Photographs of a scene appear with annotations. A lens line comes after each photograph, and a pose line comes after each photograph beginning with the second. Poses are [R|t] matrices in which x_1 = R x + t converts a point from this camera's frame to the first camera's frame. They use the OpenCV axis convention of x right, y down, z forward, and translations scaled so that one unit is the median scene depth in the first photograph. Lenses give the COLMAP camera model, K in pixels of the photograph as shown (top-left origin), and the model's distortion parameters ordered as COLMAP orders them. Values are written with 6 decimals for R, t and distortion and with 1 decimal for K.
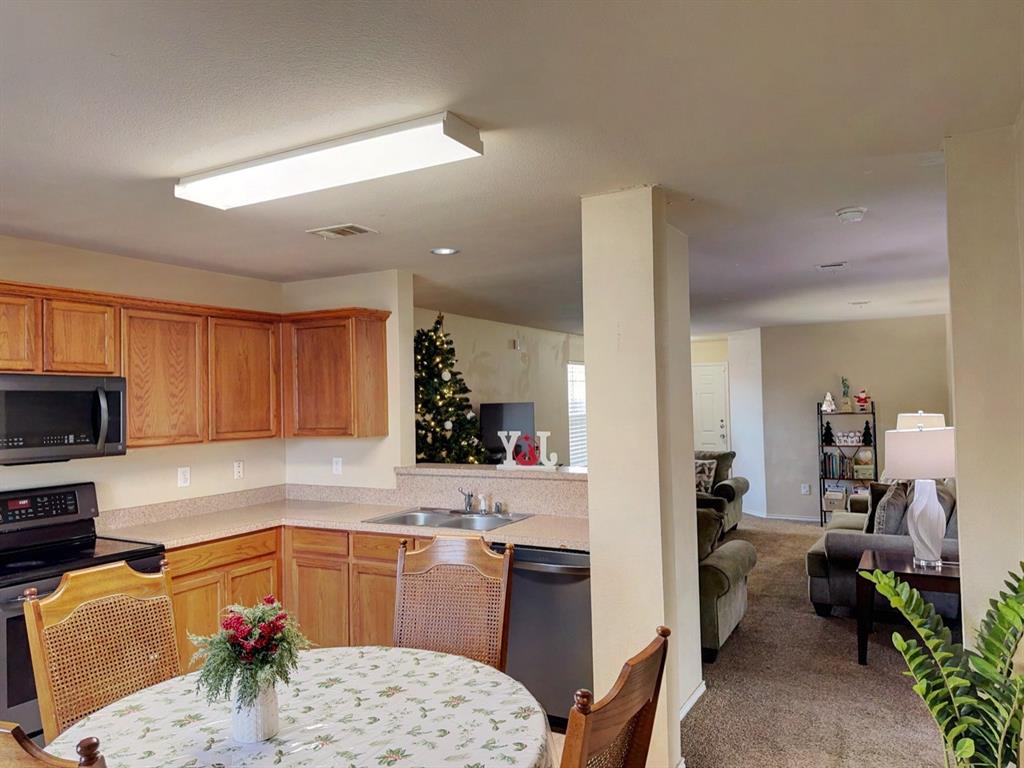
lens RADIAL K [[719.5, 0, 512.0], [0, 719.5, 384.0], [0, 0, 1]] dist [0.117196, -0.157644]
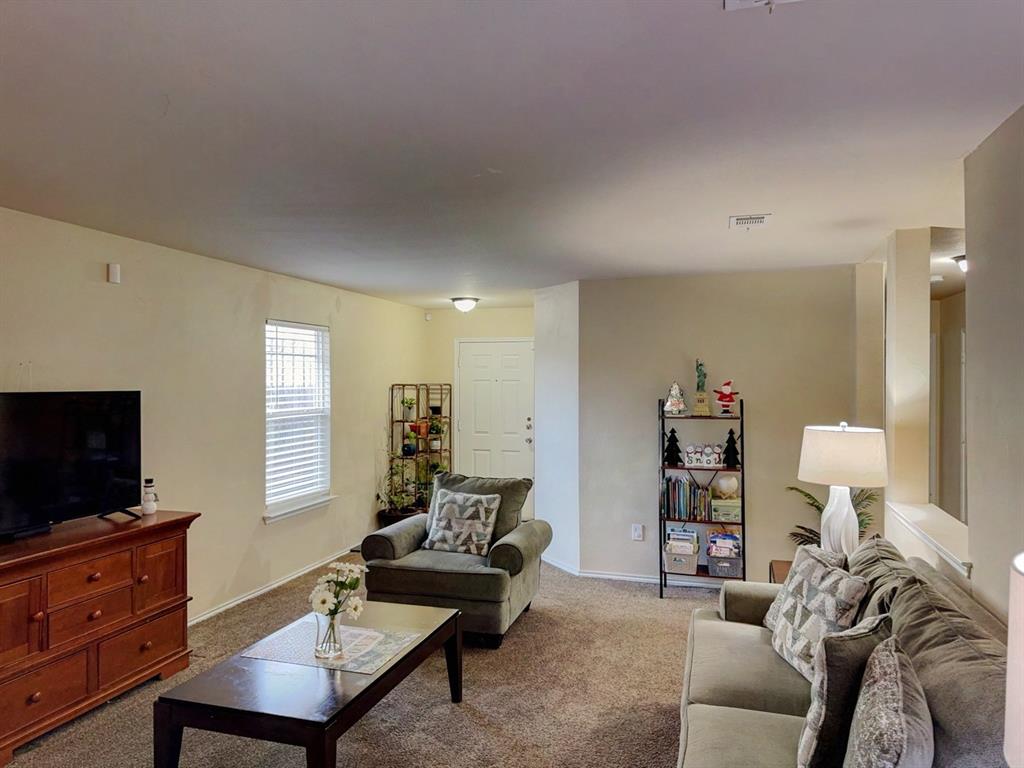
lens RADIAL K [[719.5, 0, 512.0], [0, 719.5, 384.0], [0, 0, 1]] dist [0.117196, -0.157644]
pose [[0.975528, 0.022576, 0.218714, 0.159099], [-0.027503, 0.999431, 0.019508, 0.003760], [-0.218149, -0.025045, 0.975594, 0.425587]]
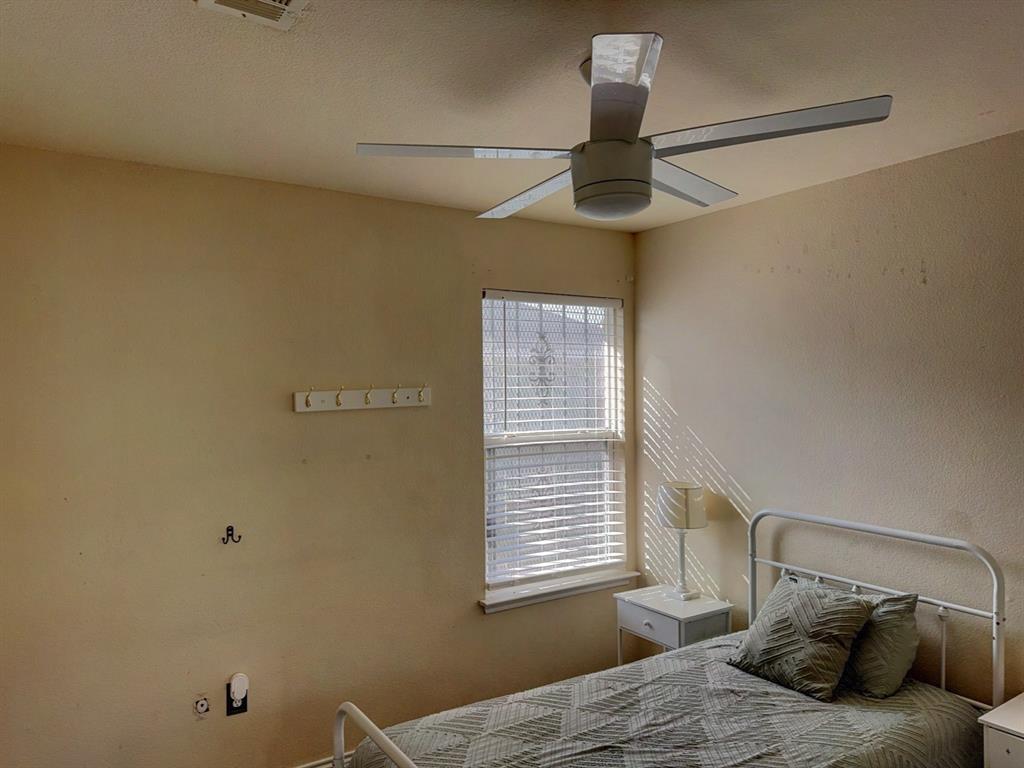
lens RADIAL K [[719.5, 0, 512.0], [0, 719.5, 384.0], [0, 0, 1]] dist [0.117196, -0.157644]
pose [[0.880988, 0.018722, -0.472767, 0.293924], [-0.006558, 0.999604, 0.027365, 0.006467], [0.473092, -0.021008, 0.880762, 0.756675]]
